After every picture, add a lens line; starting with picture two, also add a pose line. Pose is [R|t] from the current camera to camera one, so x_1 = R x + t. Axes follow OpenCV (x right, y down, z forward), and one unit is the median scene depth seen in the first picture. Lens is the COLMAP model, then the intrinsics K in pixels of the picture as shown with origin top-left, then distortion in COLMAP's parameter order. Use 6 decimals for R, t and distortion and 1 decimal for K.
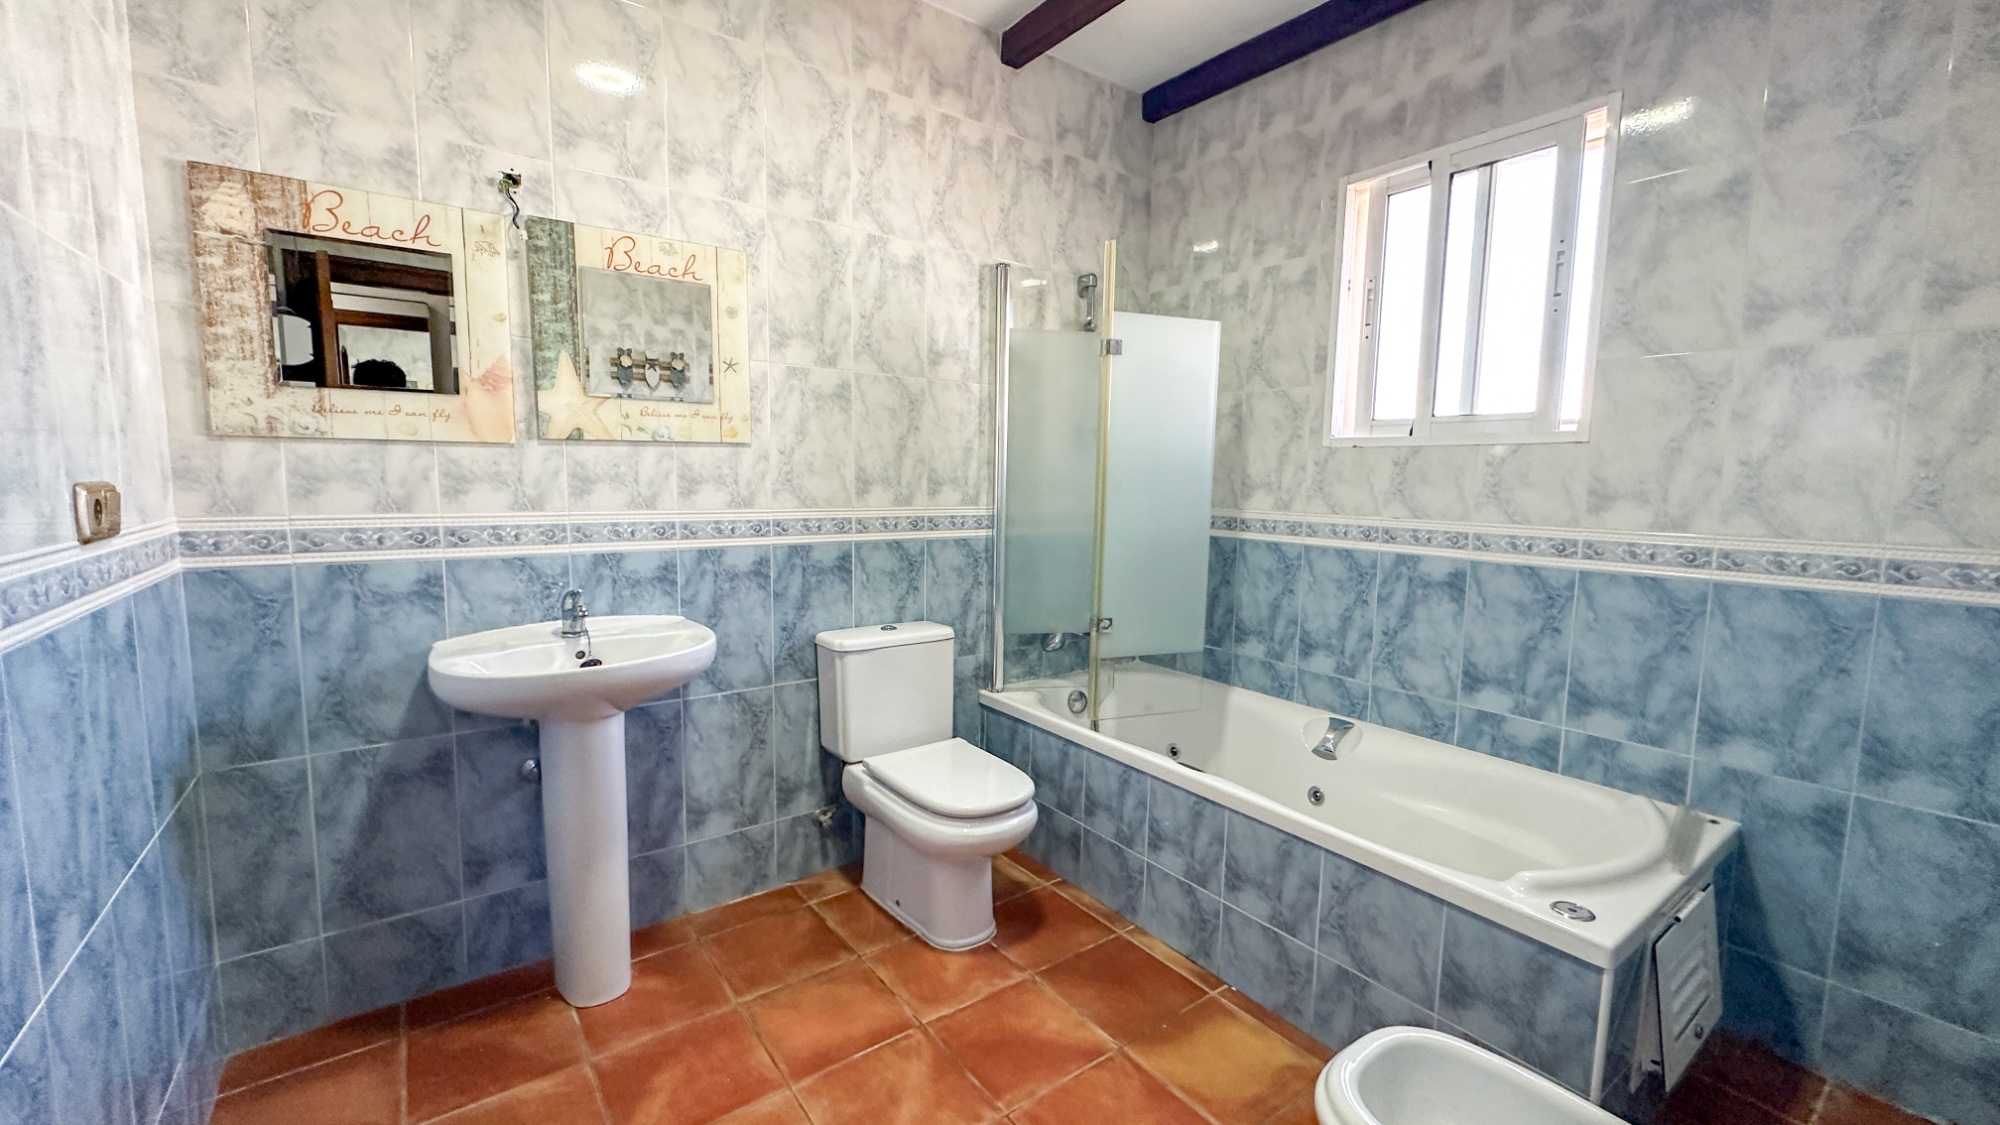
lens RADIAL K [[792.6, 0, 1000.0], [0, 792.6, 562.5], [0, 0, 1]] dist [-0.000799, 0.000393]
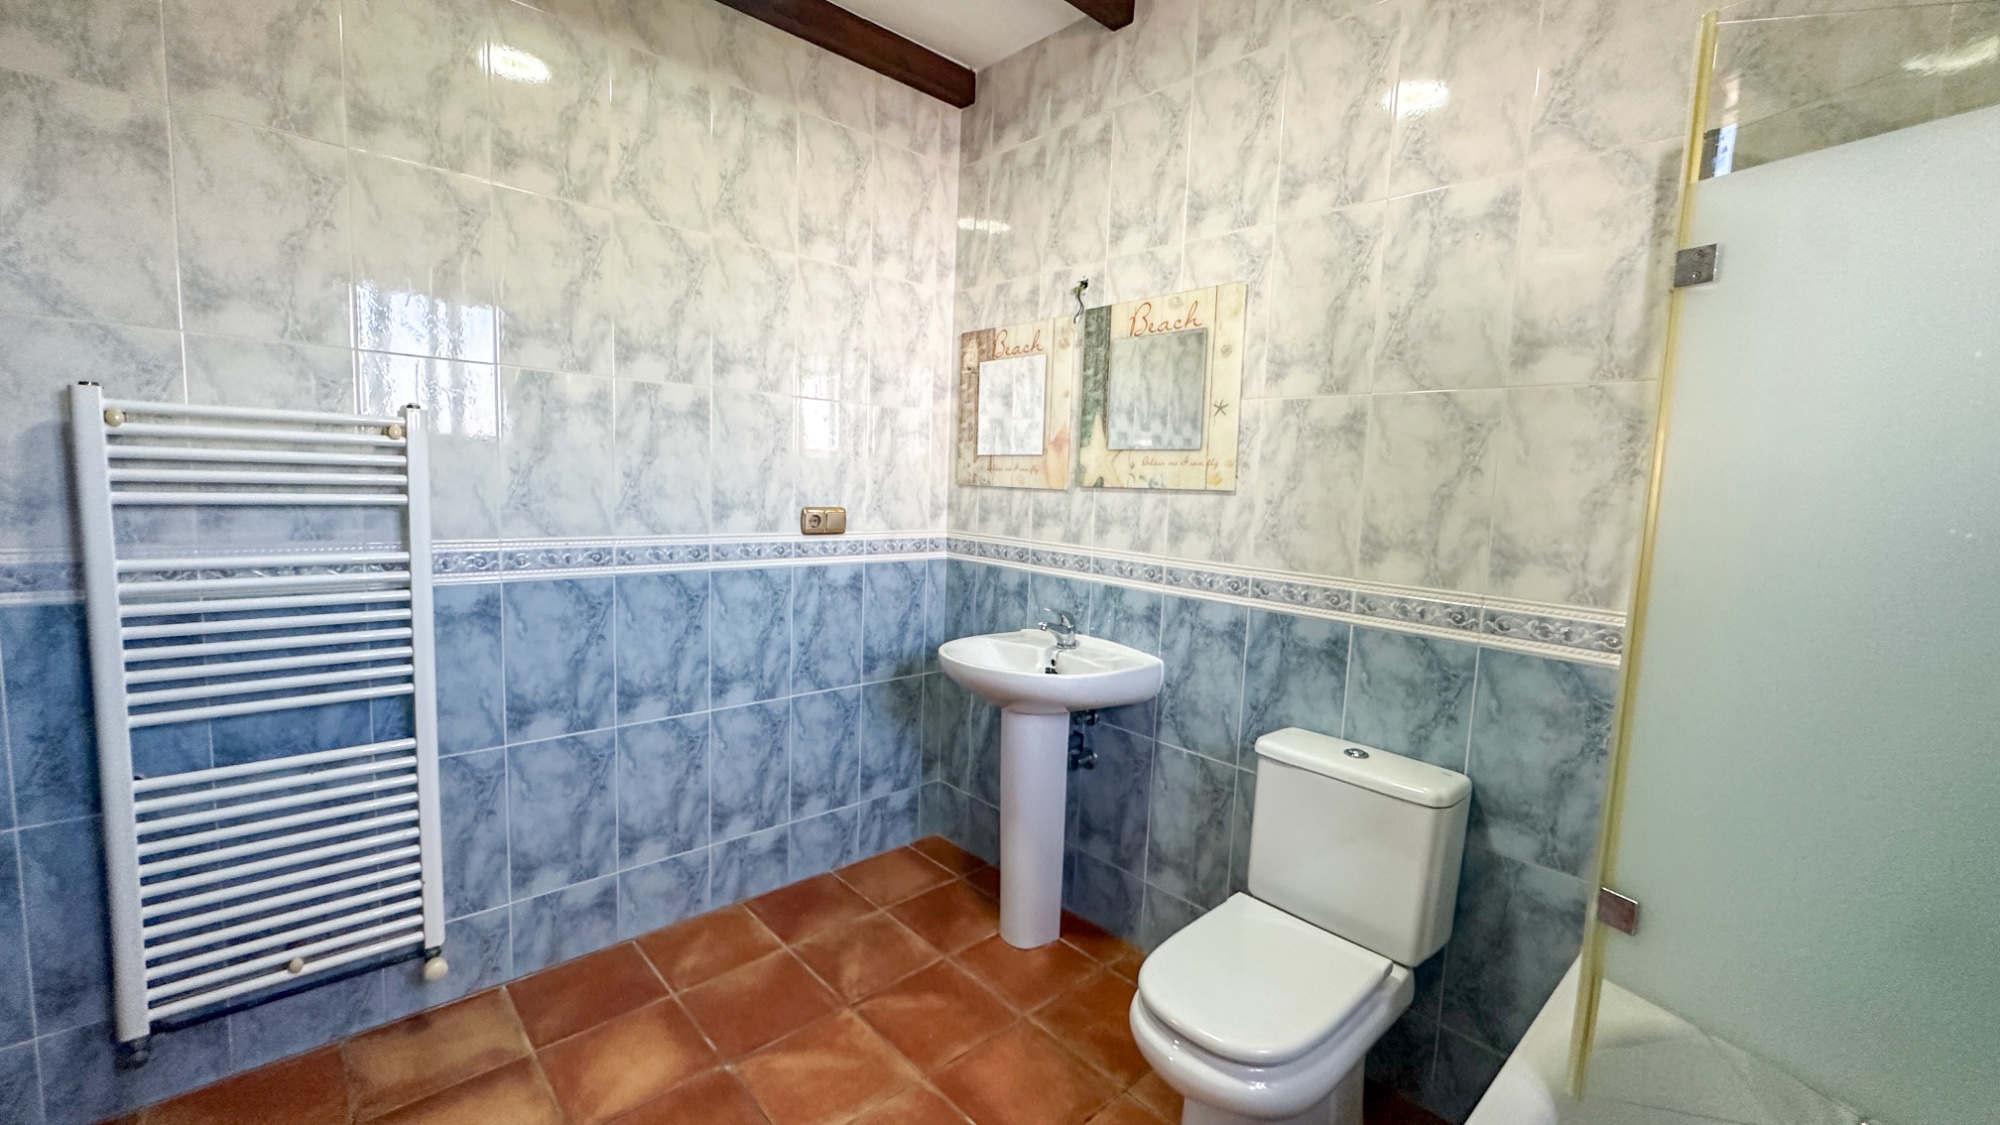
lens RADIAL K [[798.3, 0, 1003.8], [0, 798.3, 561.0], [0, 0, 1]] dist [-0.001084, 0.000118]
pose [[0.106267, 0.093985, -0.989886, 0.589671], [-0.148933, 0.985797, 0.077608, -0.108080], [0.983121, 0.139180, 0.118756, 0.675752]]
